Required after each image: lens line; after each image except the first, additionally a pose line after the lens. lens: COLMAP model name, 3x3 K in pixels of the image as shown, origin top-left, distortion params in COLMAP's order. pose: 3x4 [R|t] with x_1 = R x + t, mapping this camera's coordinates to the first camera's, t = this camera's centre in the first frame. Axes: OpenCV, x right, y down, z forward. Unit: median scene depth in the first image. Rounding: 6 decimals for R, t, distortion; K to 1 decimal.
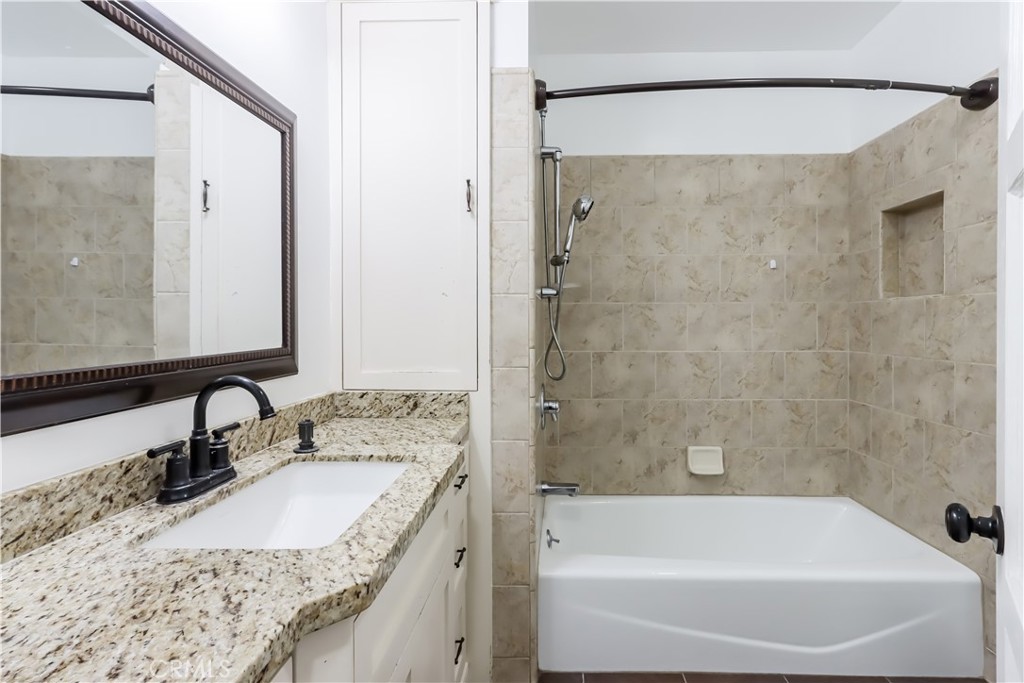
lens RADIAL K [[473.1, 0, 503.0], [0, 473.1, 335.6], [0, 0, 1]] dist [0.001189, 0.001587]
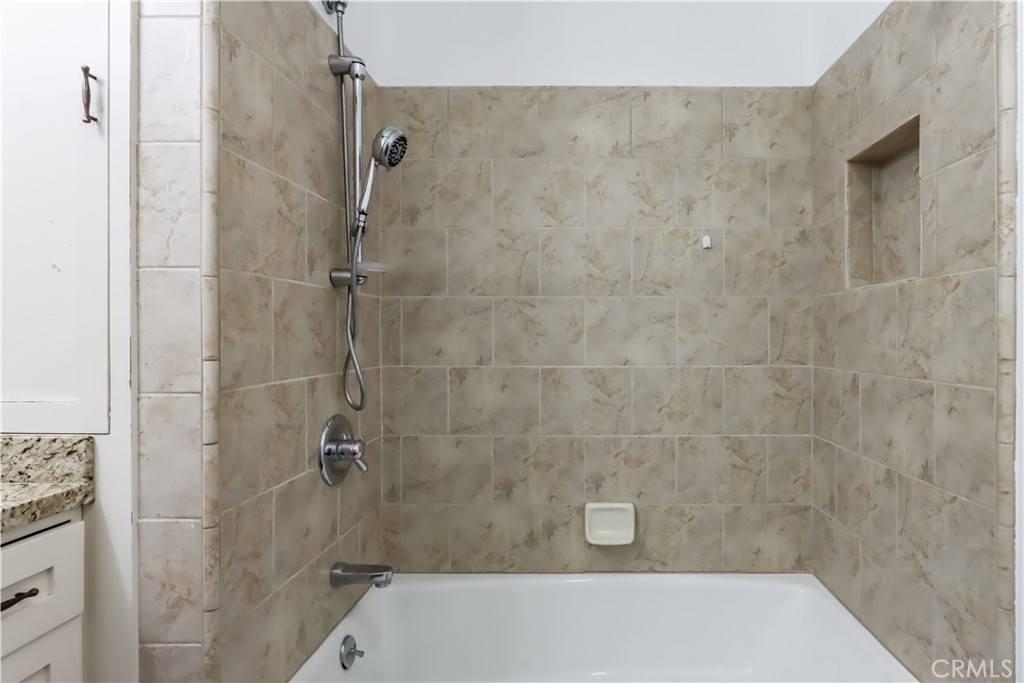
lens RADIAL K [[529.5, 0, 520.6], [0, 529.5, 347.3], [0, 0, 1]] dist [-0.007408, 0.002497]
pose [[0.999853, 0.000216, 0.017134, 0.298728], [-0.000130, 0.999987, -0.005023, 0.009504], [-0.017135, 0.005020, 0.999841, 0.235600]]
